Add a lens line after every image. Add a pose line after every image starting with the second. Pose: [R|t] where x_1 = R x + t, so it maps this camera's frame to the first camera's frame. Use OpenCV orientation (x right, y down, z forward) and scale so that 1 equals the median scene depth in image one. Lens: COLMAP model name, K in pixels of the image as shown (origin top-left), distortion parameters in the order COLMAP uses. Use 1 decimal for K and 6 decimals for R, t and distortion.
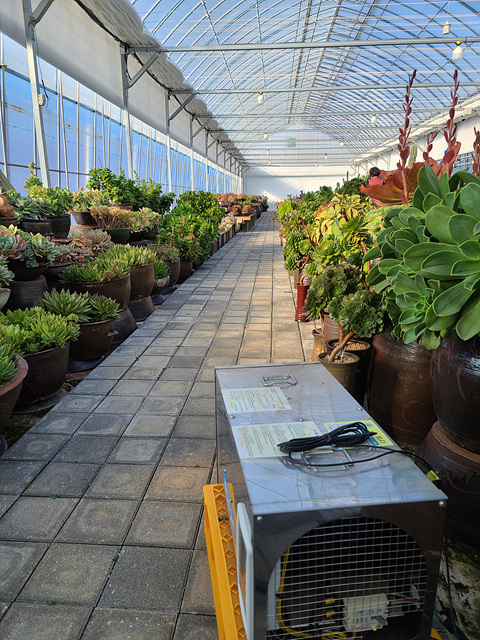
lens RADIAL K [[459.5, 0, 237.6], [0, 459.5, 331.8], [0, 0, 1]] dist [0.054434, -0.043193]
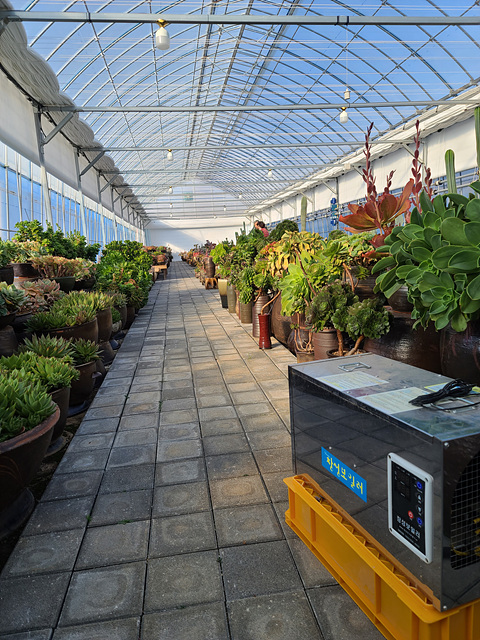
lens RADIAL K [[459.5, 0, 237.6], [0, 459.5, 331.8], [0, 0, 1]] dist [0.054434, -0.043193]
pose [[0.972919, -0.087997, 0.213742, -0.138834], [0.110308, 0.989368, -0.094781, 0.030118], [-0.203129, 0.115791, 0.972281, -0.025937]]
